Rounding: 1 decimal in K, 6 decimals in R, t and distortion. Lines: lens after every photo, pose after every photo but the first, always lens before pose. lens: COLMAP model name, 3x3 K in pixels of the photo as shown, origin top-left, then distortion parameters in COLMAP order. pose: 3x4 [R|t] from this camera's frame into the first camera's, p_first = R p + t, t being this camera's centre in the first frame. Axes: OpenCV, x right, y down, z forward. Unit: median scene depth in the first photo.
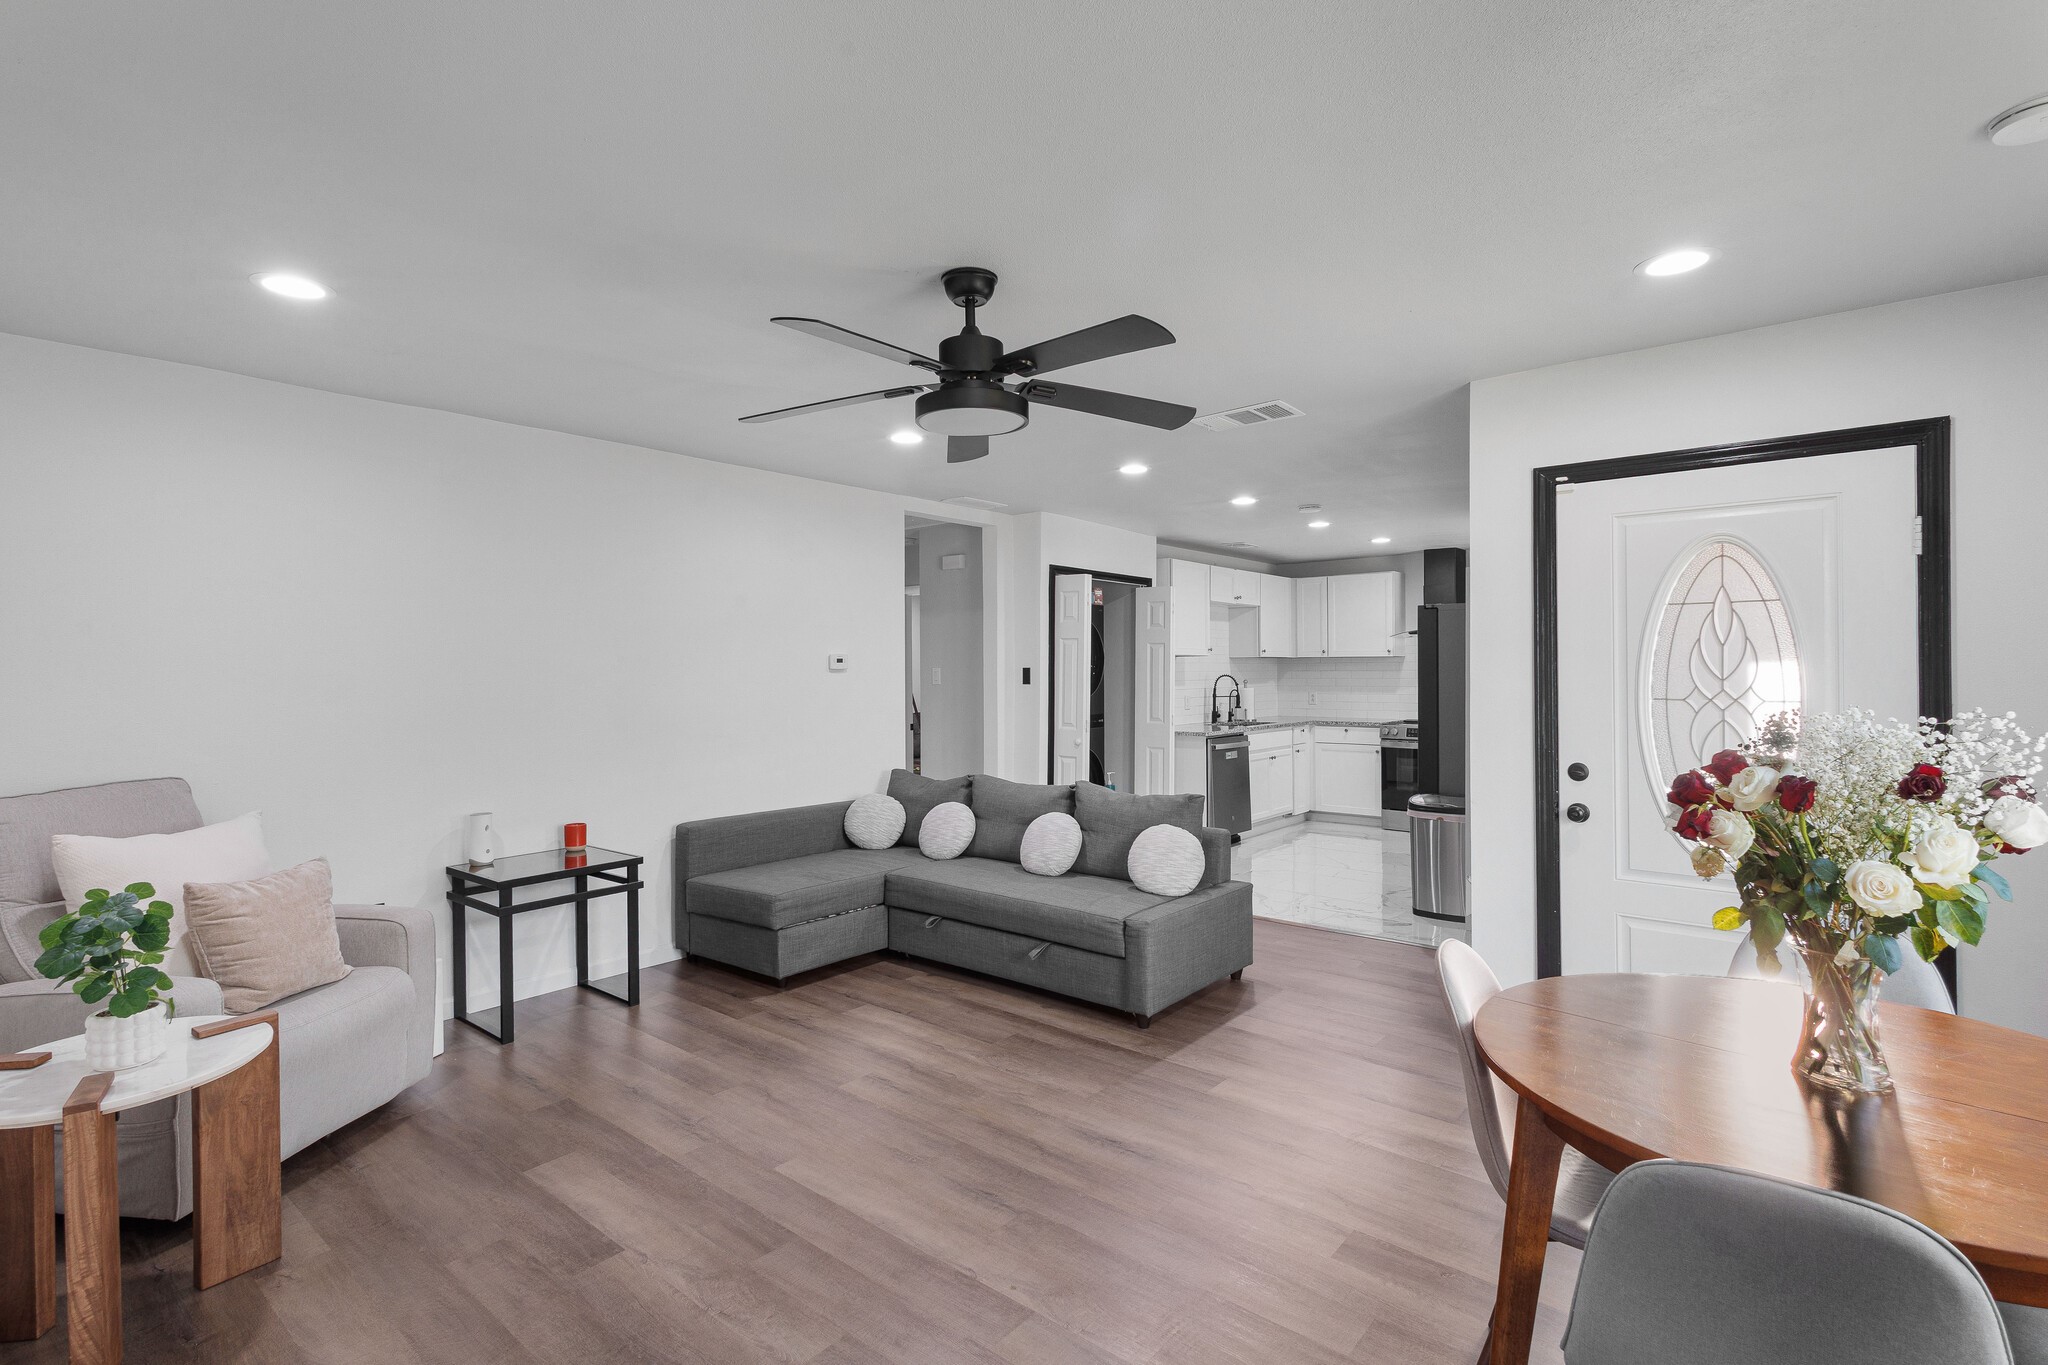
lens RADIAL K [[943.4, 0, 1024.0], [0, 943.4, 682.5], [0, 0, 1]] dist [0.000857, 0.000147]
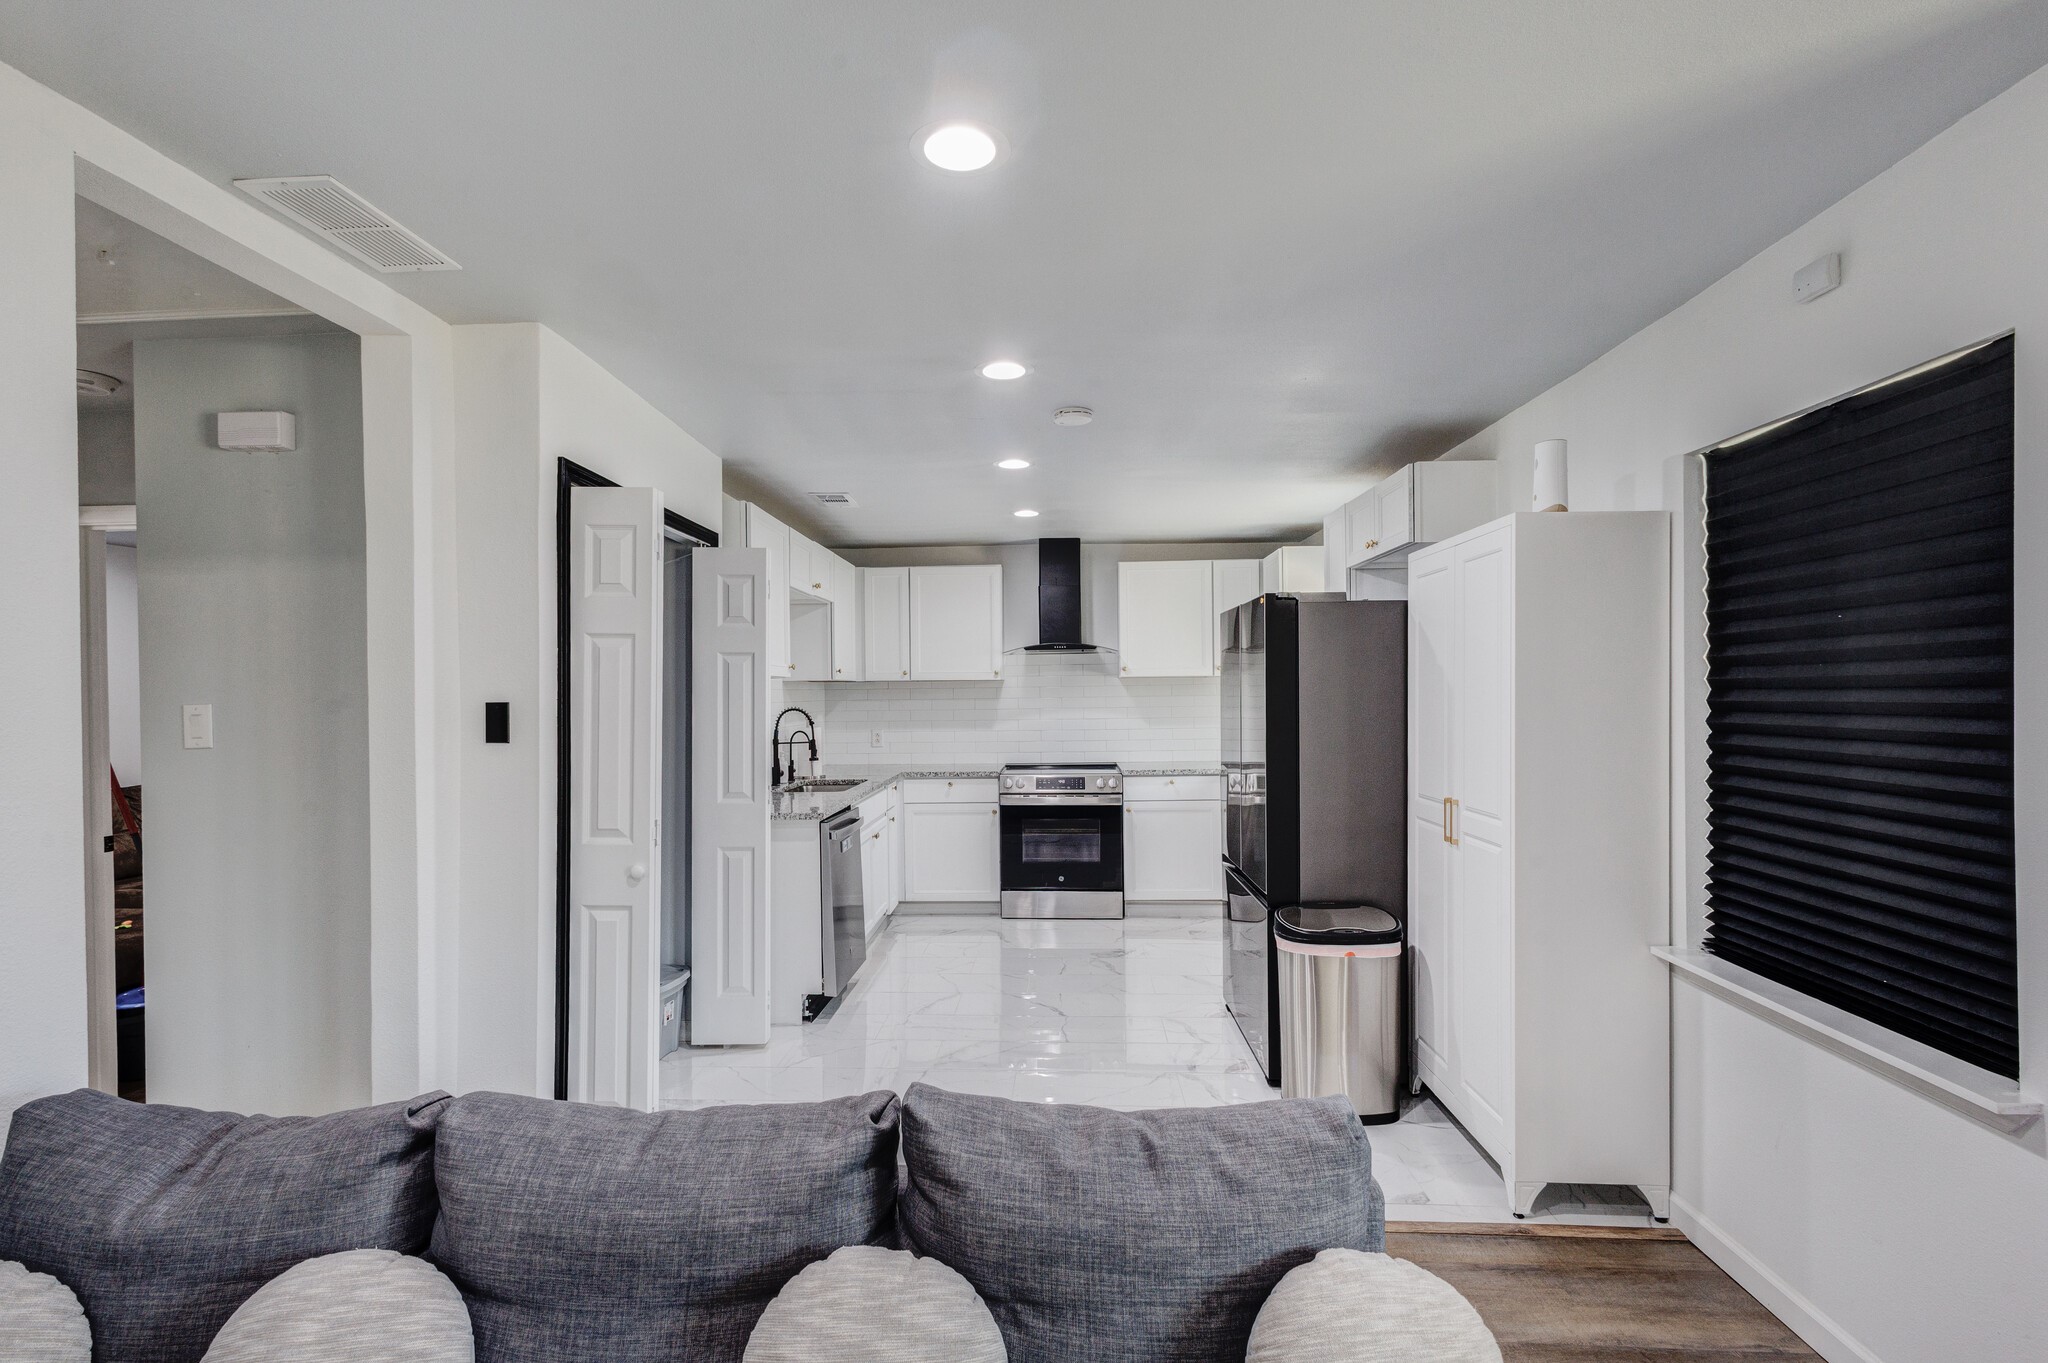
lens RADIAL K [[959.3, 0, 1020.8], [0, 959.3, 695.1], [0, 0, 1]] dist [0.000193, 0.000108]
pose [[0.797001, -0.007832, 0.603927, -0.051274], [0.017367, 0.999800, -0.009955, -0.008124], [-0.603728, 0.018423, 0.796977, 0.406854]]
